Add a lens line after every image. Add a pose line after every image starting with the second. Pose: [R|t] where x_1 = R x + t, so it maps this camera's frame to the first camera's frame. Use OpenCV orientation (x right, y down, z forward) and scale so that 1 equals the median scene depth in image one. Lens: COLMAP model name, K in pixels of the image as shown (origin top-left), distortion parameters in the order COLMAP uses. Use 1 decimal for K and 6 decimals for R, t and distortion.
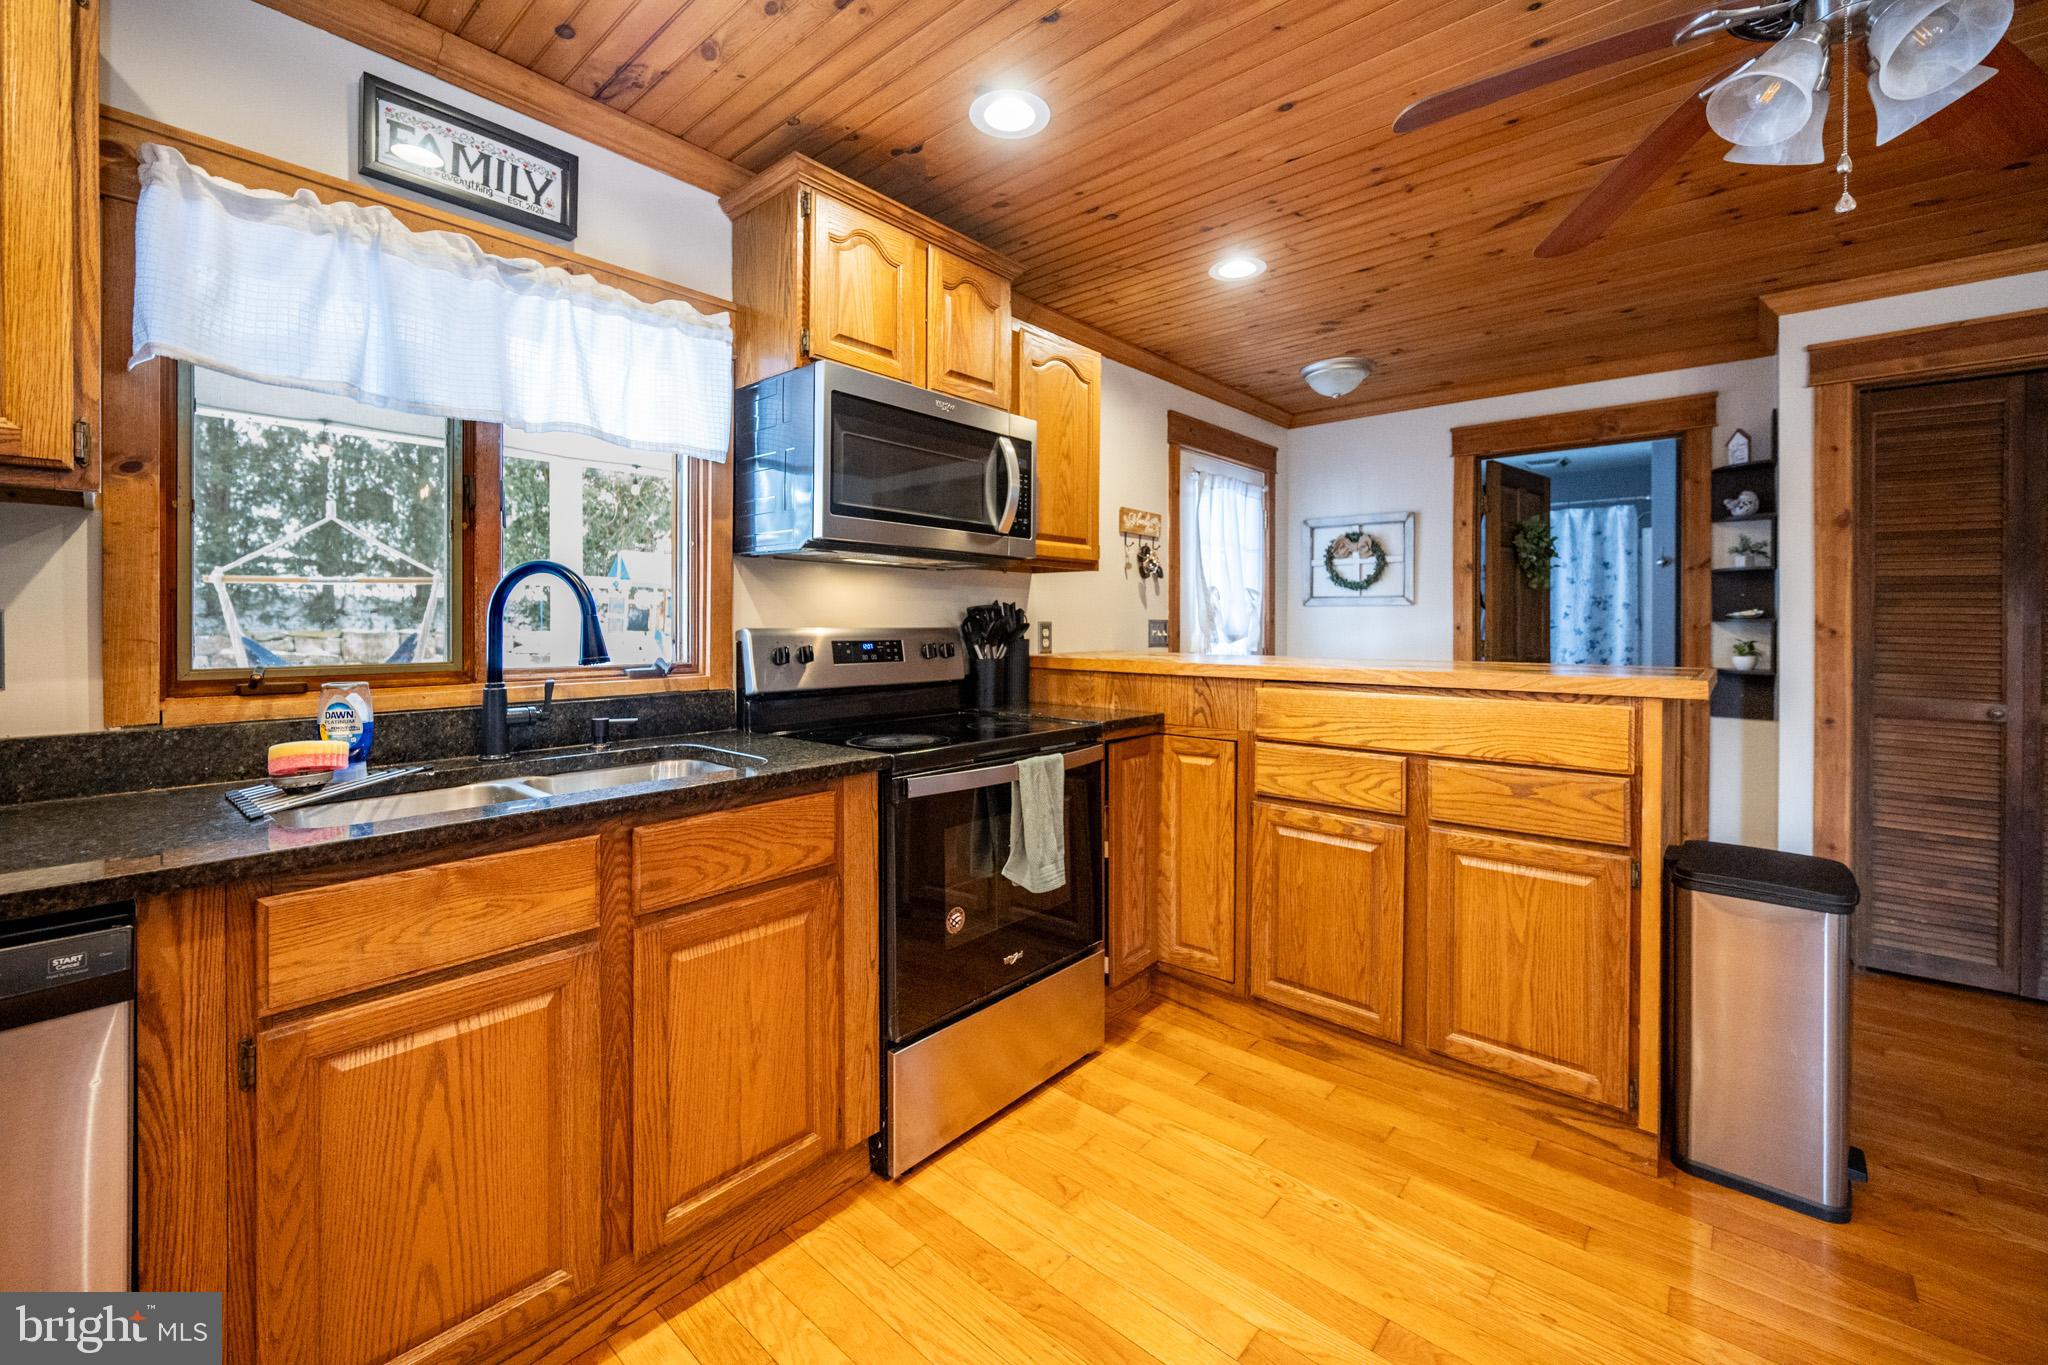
lens RADIAL K [[794.2, 0, 972.0], [0, 794.2, 626.8], [0, 0, 1]] dist [0.000766, 0.000136]
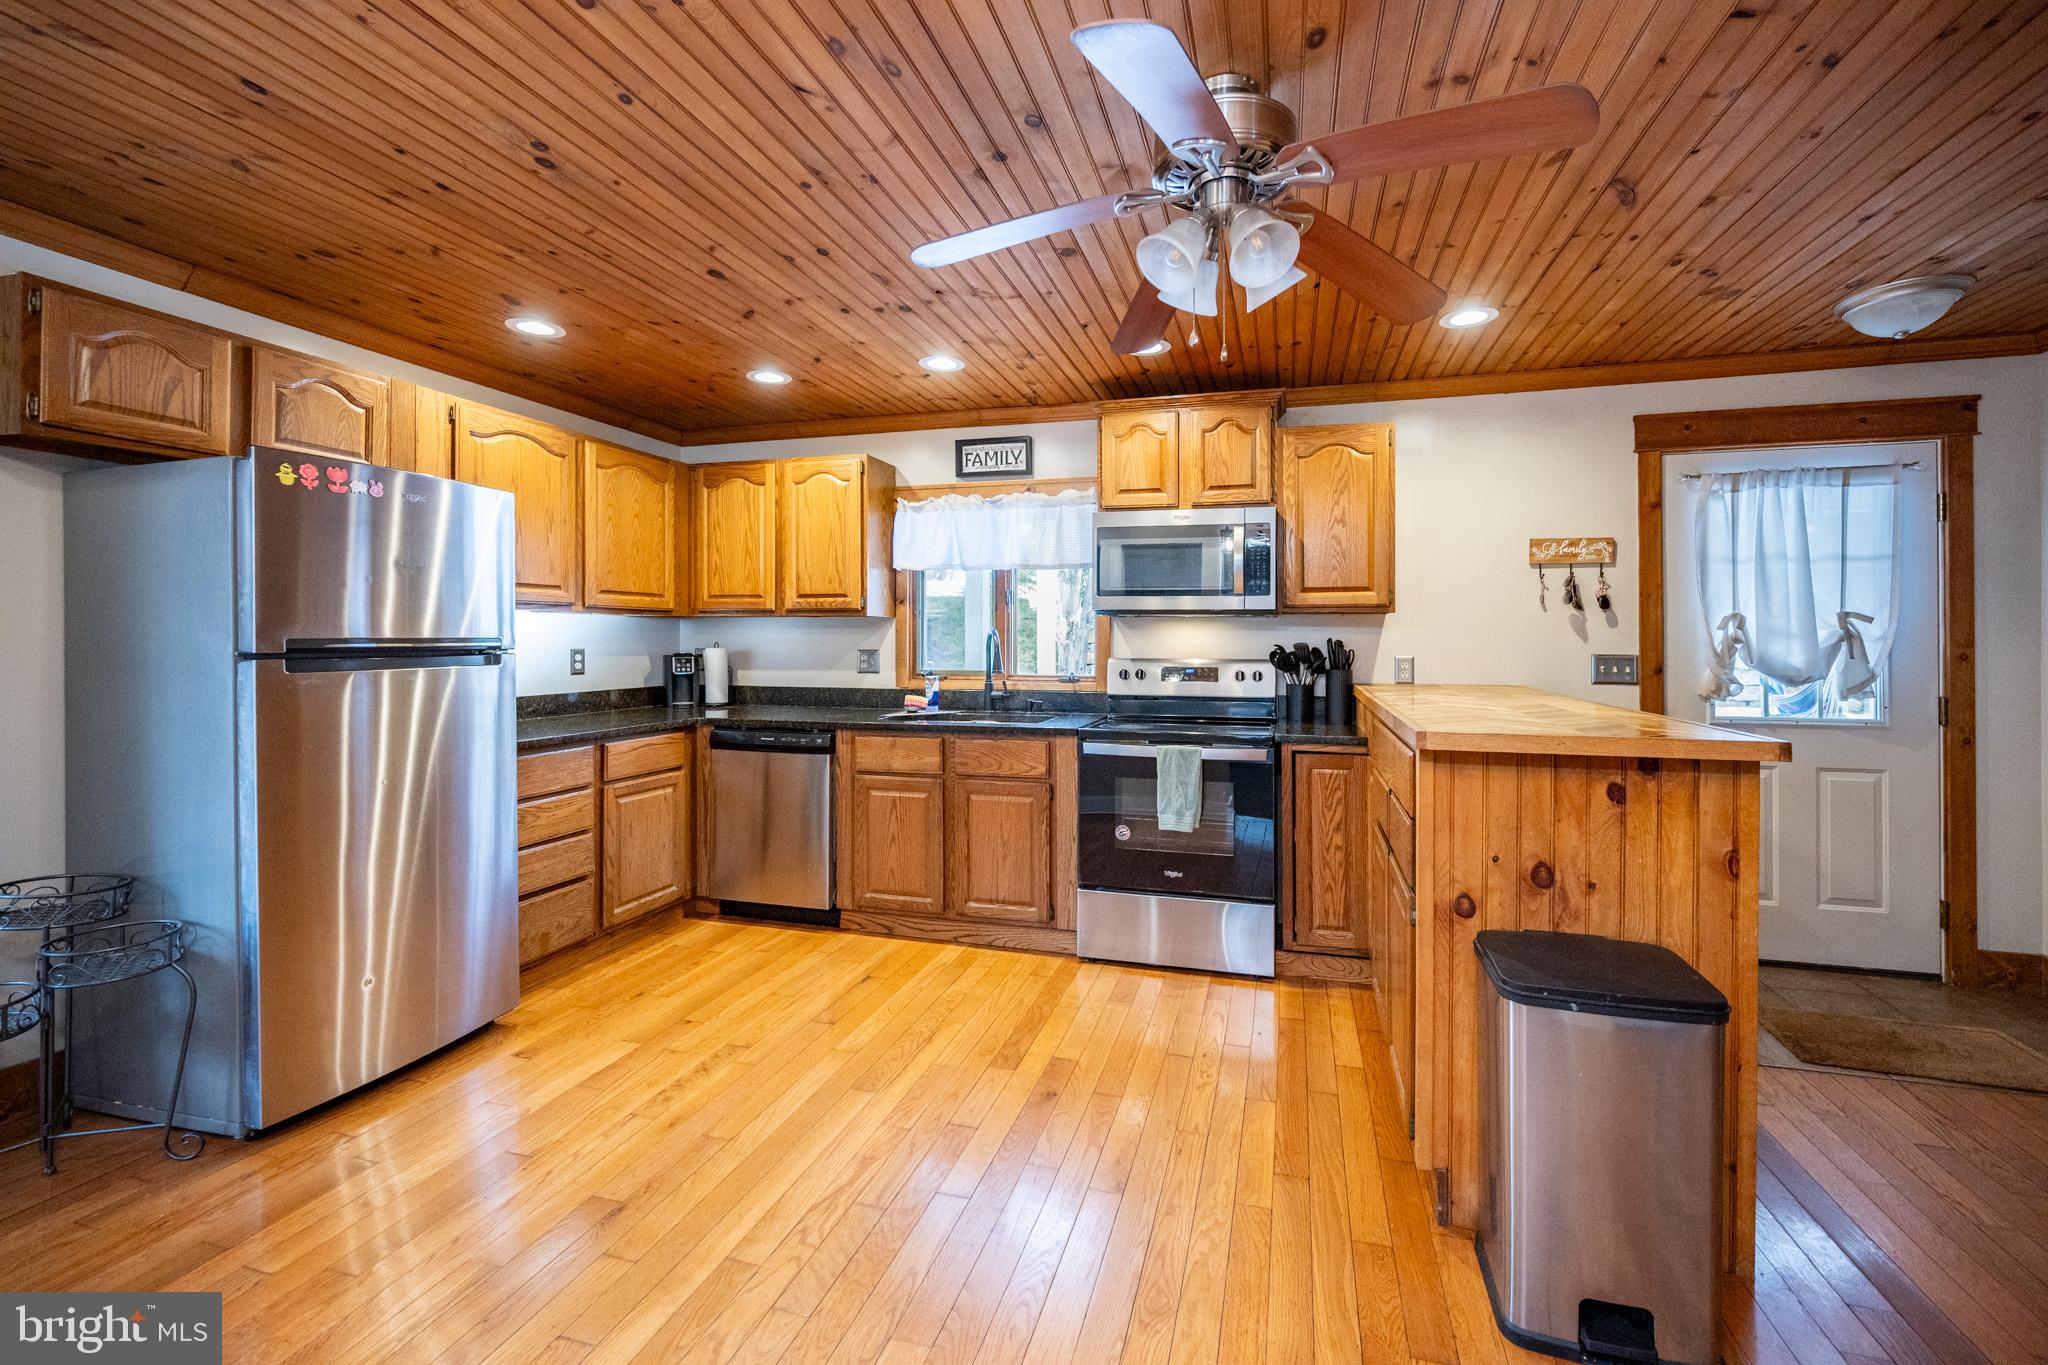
lens RADIAL K [[848.9, 0, 1080.5], [0, 848.9, 638.7], [0, 0, 1]] dist [-0.001496, -0.000378]
pose [[0.502794, 0.002194, -0.864404, 1.425518], [-0.006064, 0.999981, -0.000989, -0.041859], [0.864385, 0.005739, 0.502797, -0.001848]]
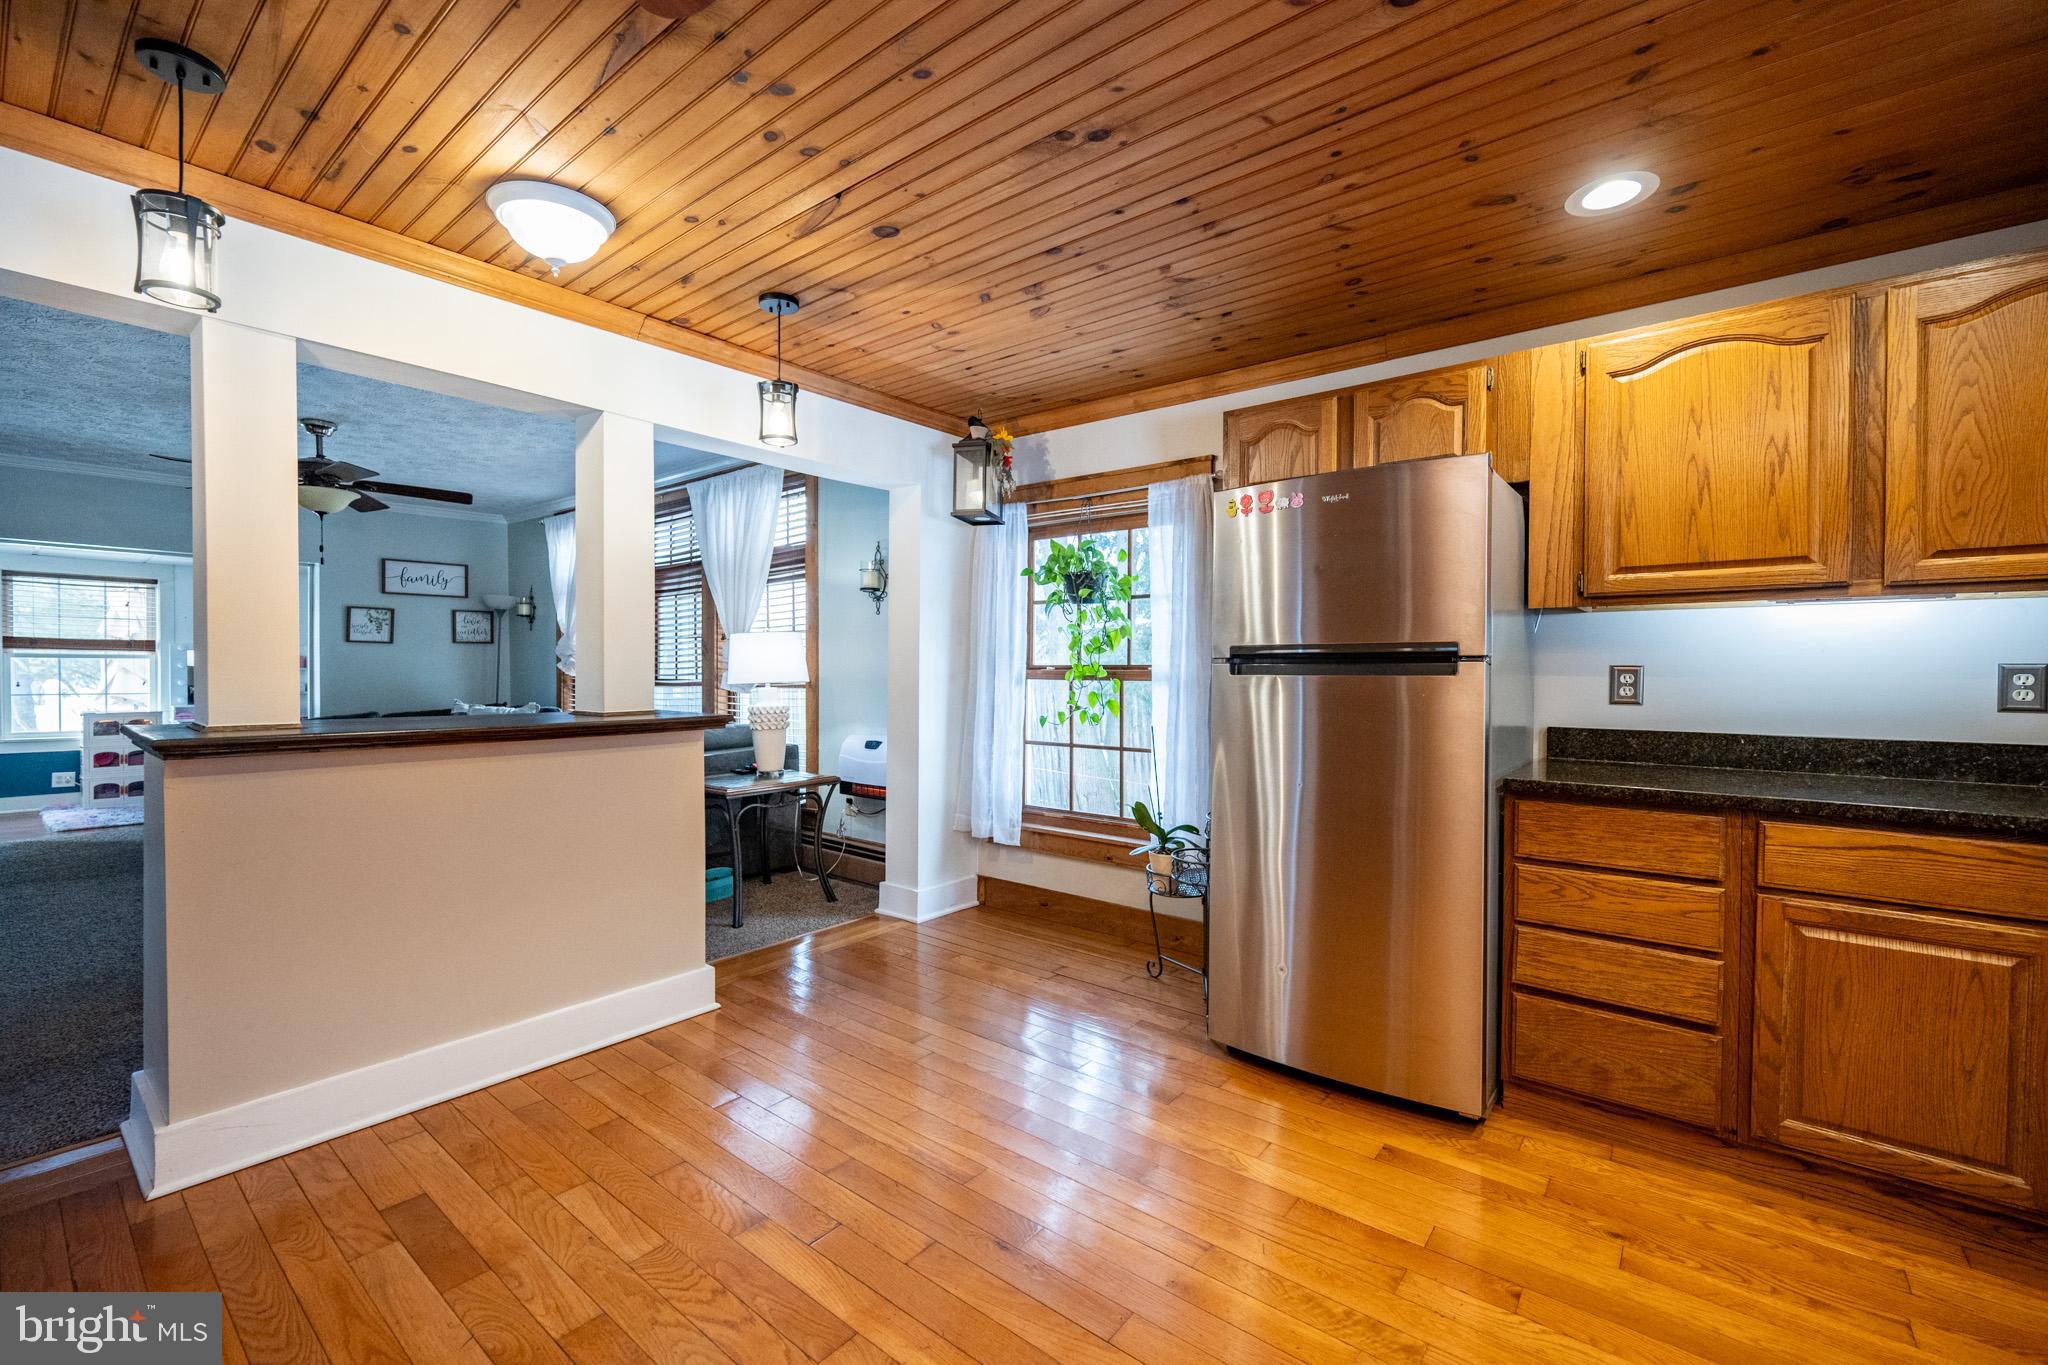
lens RADIAL K [[839.2, 0, 1102.1], [0, 839.2, 678.1], [0, 0, 1]] dist [0.001960, 0.000280]
pose [[-0.991004, 0.002294, -0.133813, 0.349917], [0.000275, 0.999886, 0.015107, -0.007875], [0.133832, 0.014934, -0.990891, 0.910397]]
